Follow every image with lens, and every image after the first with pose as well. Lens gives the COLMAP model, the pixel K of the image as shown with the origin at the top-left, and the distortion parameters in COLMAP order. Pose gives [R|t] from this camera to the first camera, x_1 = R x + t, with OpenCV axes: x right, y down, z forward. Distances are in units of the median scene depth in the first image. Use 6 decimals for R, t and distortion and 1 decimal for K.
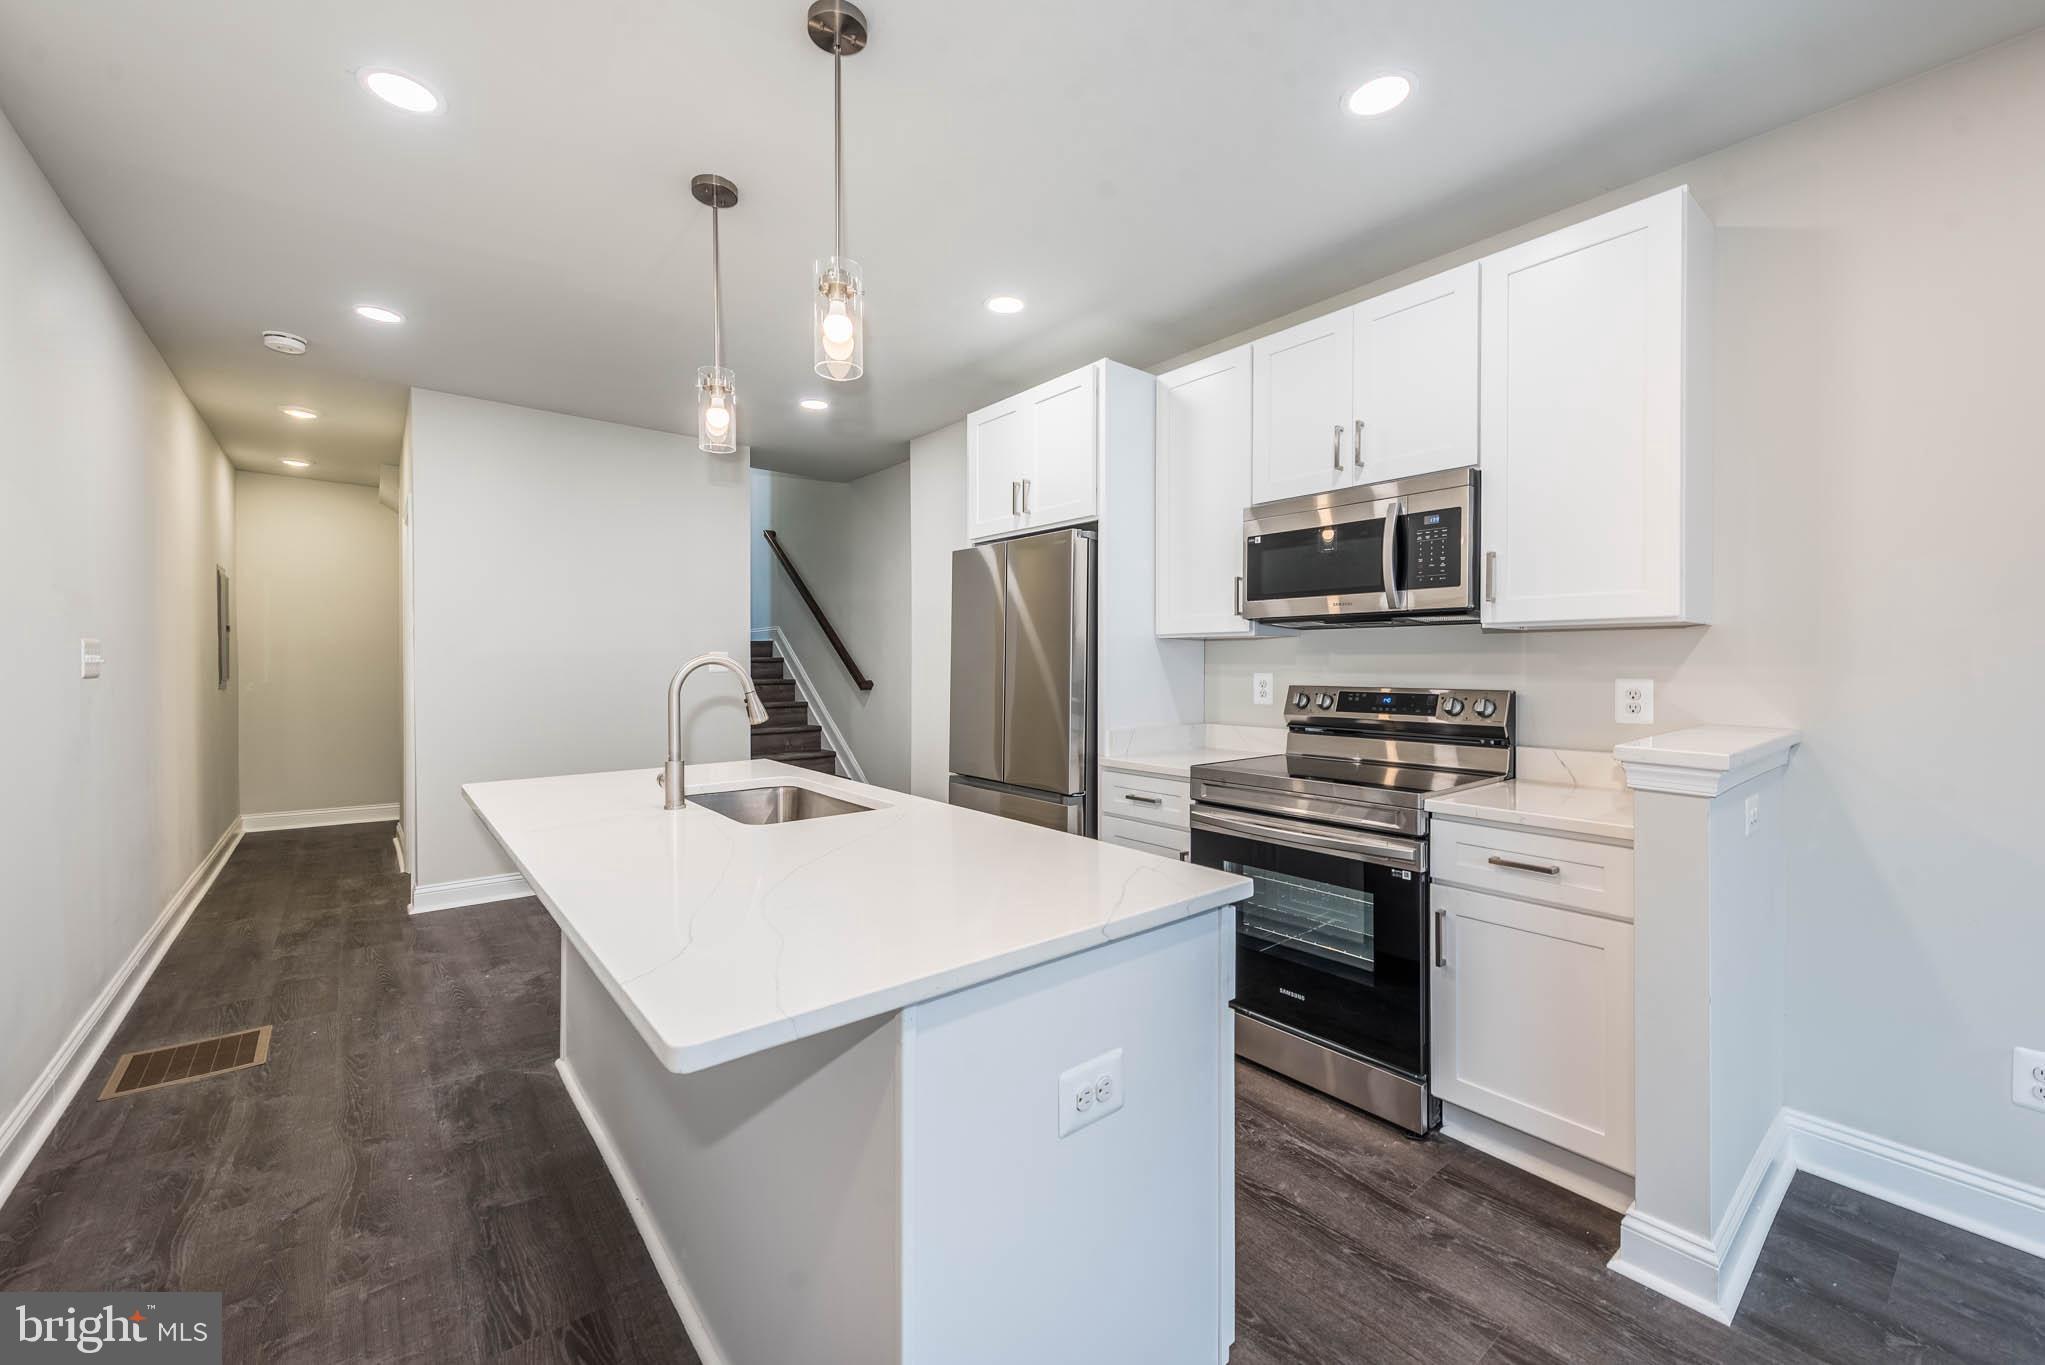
lens RADIAL K [[812.5, 0, 1007.3], [0, 812.5, 664.2], [0, 0, 1]] dist [0.016861, -0.001923]
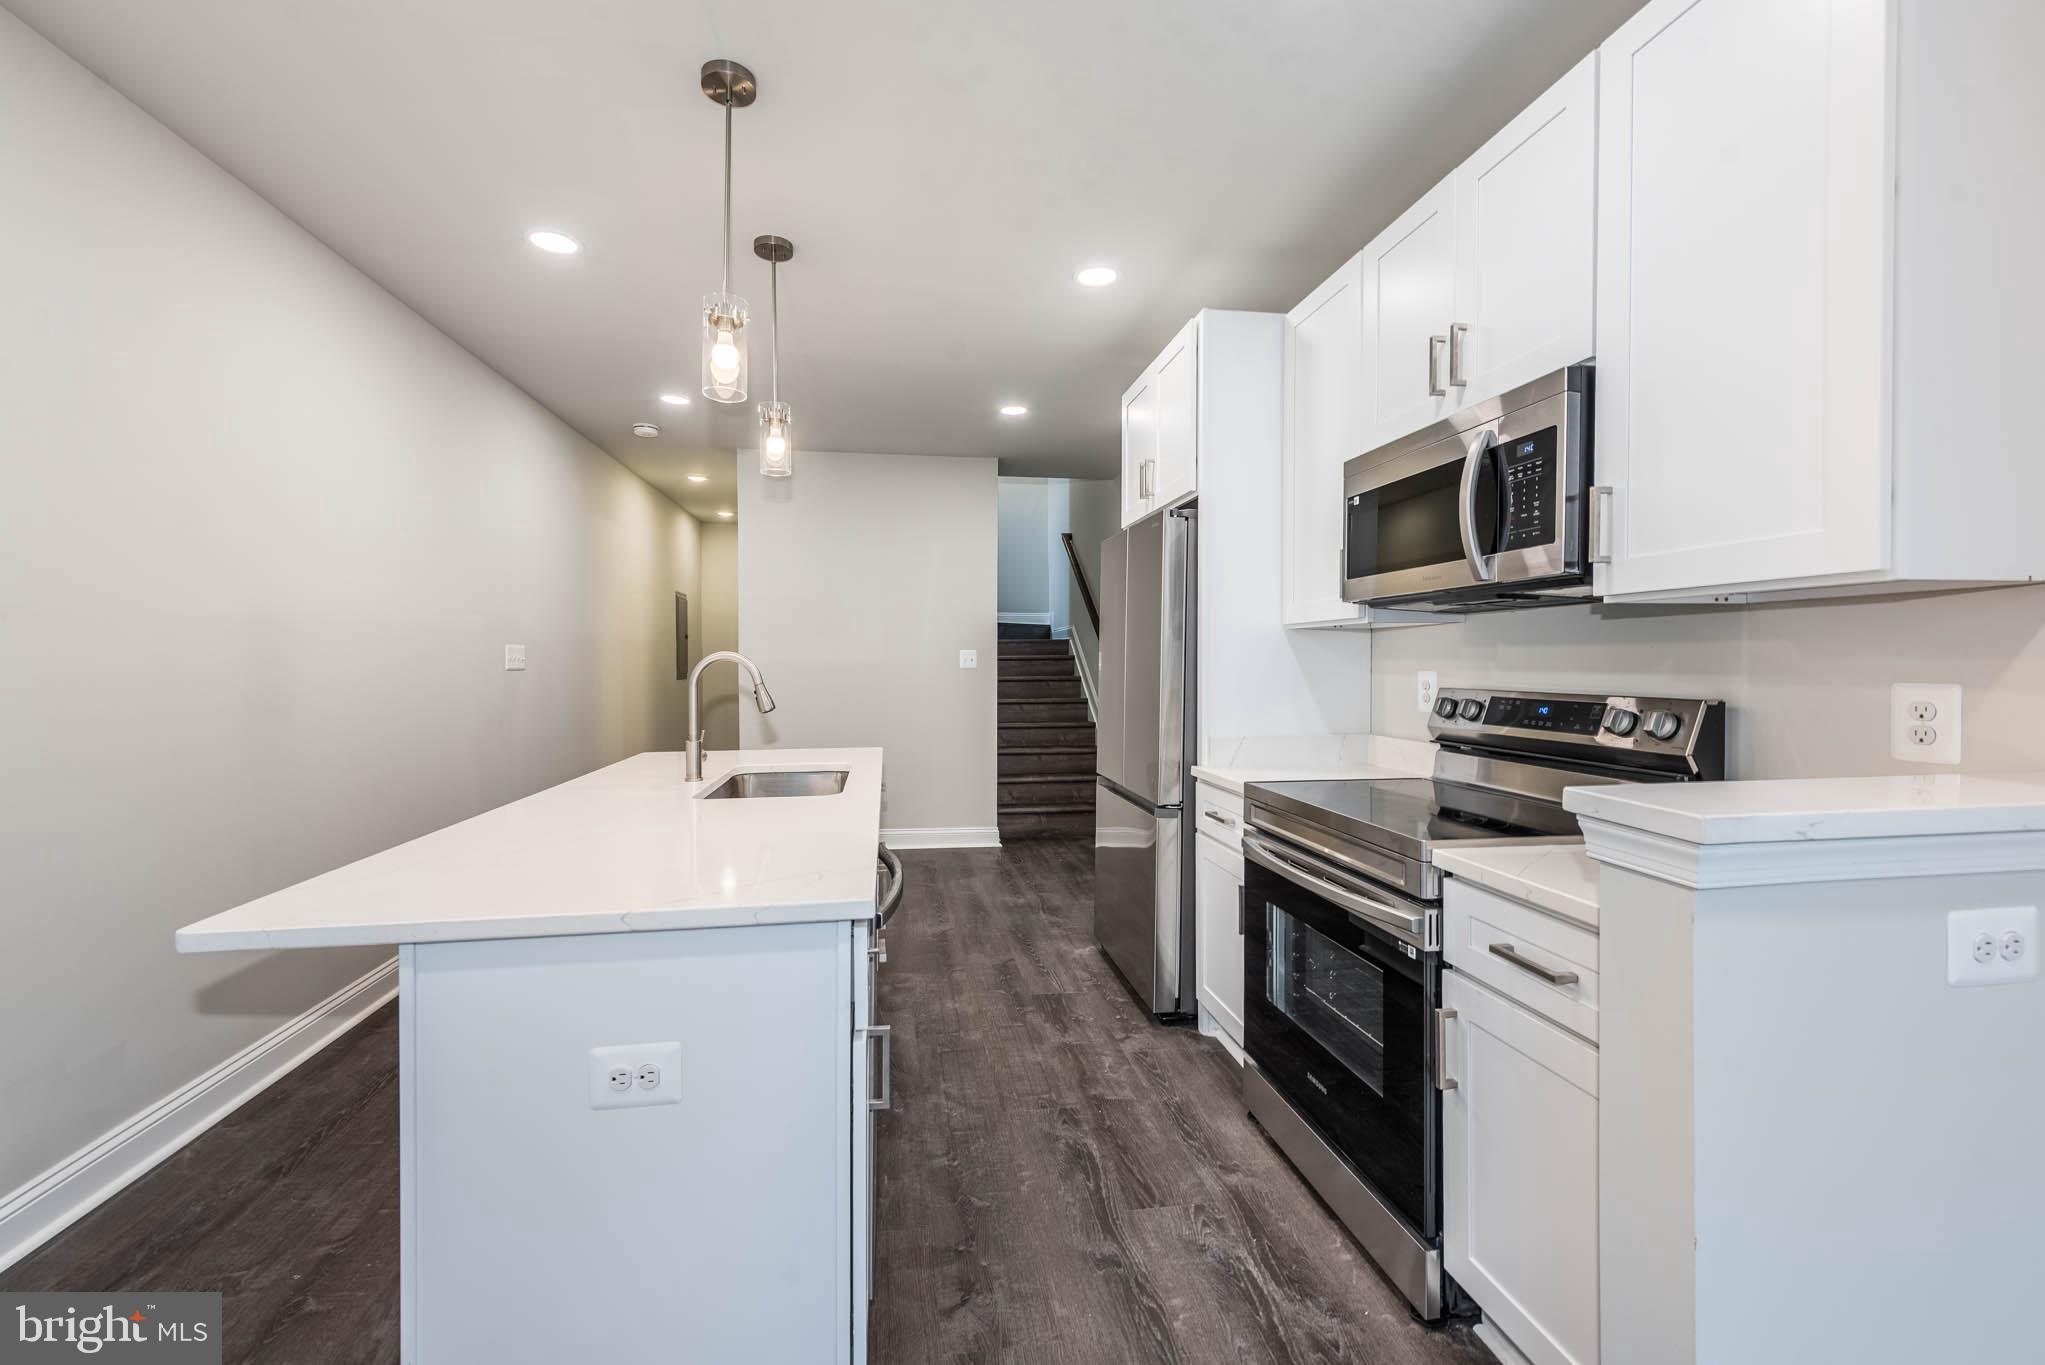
lens RADIAL K [[812.5, 0, 989.3], [0, 812.5, 665.6], [0, 0, 1]] dist [0.016861, -0.001923]
pose [[0.854928, 0.002307, -0.518741, 0.477713], [-0.000498, 0.999993, 0.003627, 0.003511], [0.518746, -0.002842, 0.854924, 0.168532]]
